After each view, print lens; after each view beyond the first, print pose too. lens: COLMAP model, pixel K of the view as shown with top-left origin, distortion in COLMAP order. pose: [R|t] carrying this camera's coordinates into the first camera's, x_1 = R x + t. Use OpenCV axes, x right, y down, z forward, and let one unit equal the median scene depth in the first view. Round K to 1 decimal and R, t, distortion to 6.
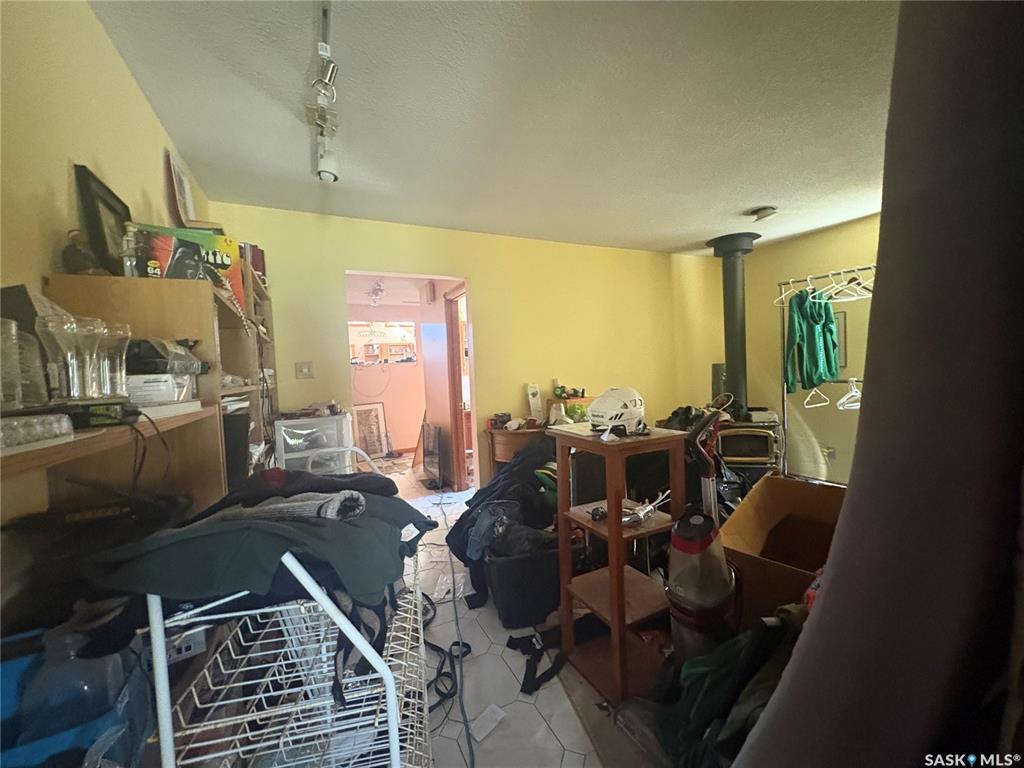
lens RADIAL K [[407.0, 0, 512.6], [0, 407.0, 384.0], [0, 0, 1]] dist [0.002129, 0.000542]
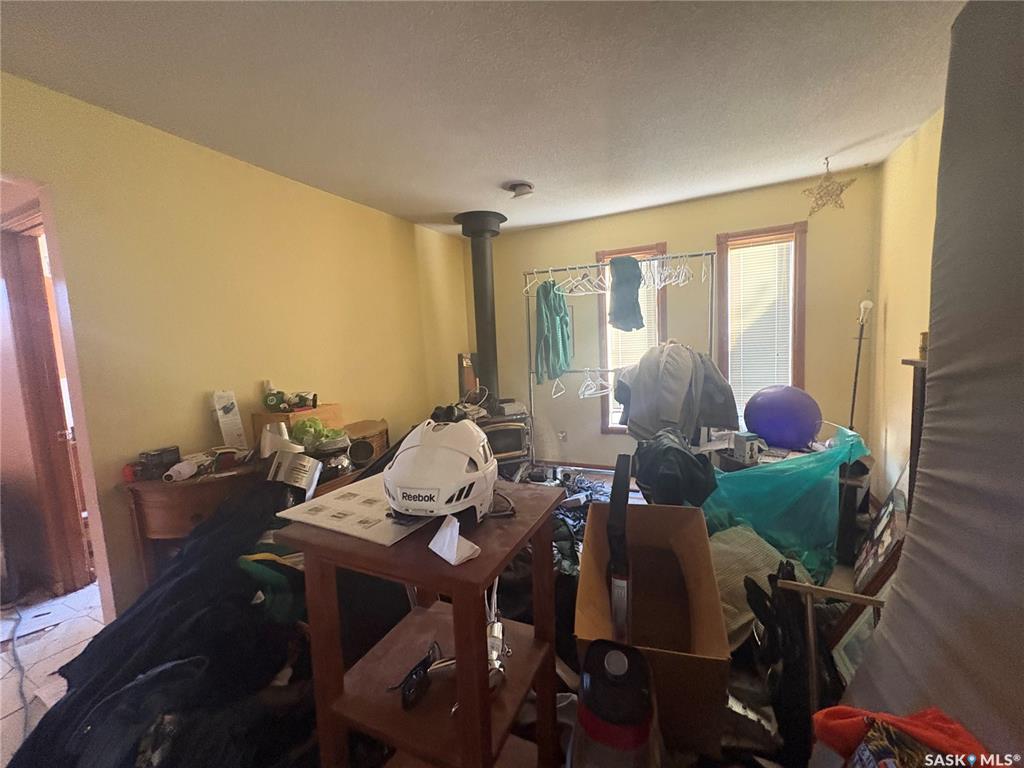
lens RADIAL K [[407.0, 0, 511.6], [0, 407.0, 383.8], [0, 0, 1]] dist [0.002129, 0.000542]
pose [[0.783170, -0.053129, 0.619533, 0.010412], [0.032490, 0.998478, 0.044555, -0.024838], [-0.620958, -0.014765, 0.783705, 0.254660]]
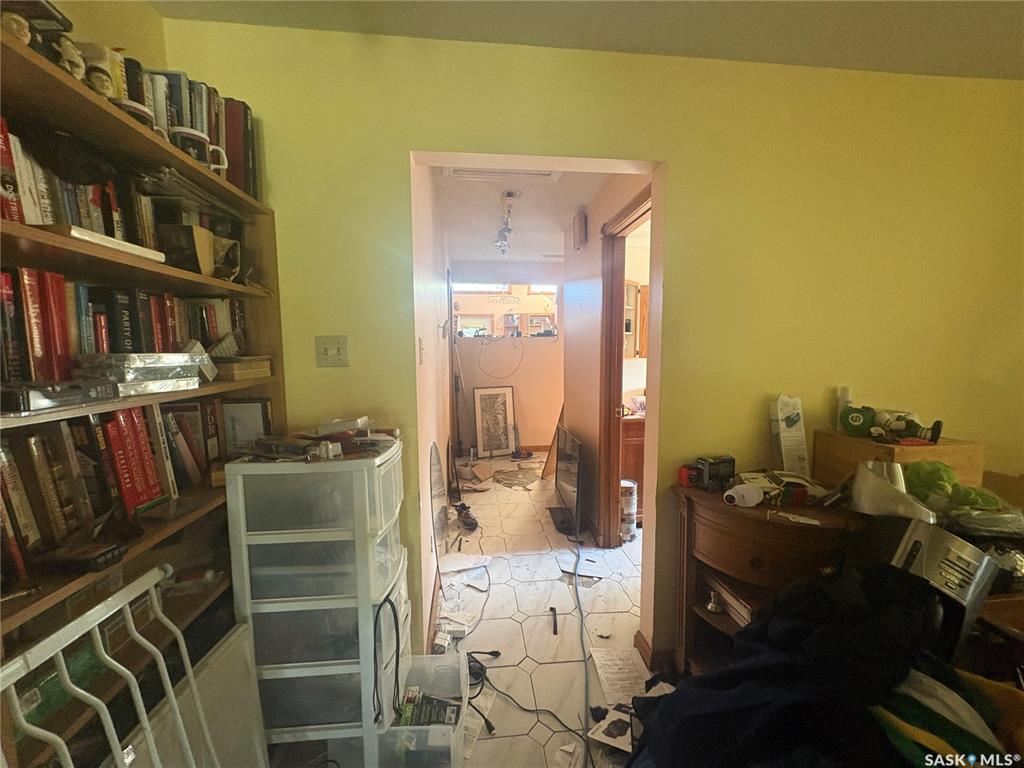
lens RADIAL K [[407.0, 0, 512.0], [0, 407.0, 382.1], [0, 0, 1]] dist [0.002129, 0.000542]
pose [[0.936913, 0.071510, -0.342171, -0.086409], [-0.050526, 0.996276, 0.069865, -0.033189], [0.345893, -0.048169, 0.937037, 0.458938]]
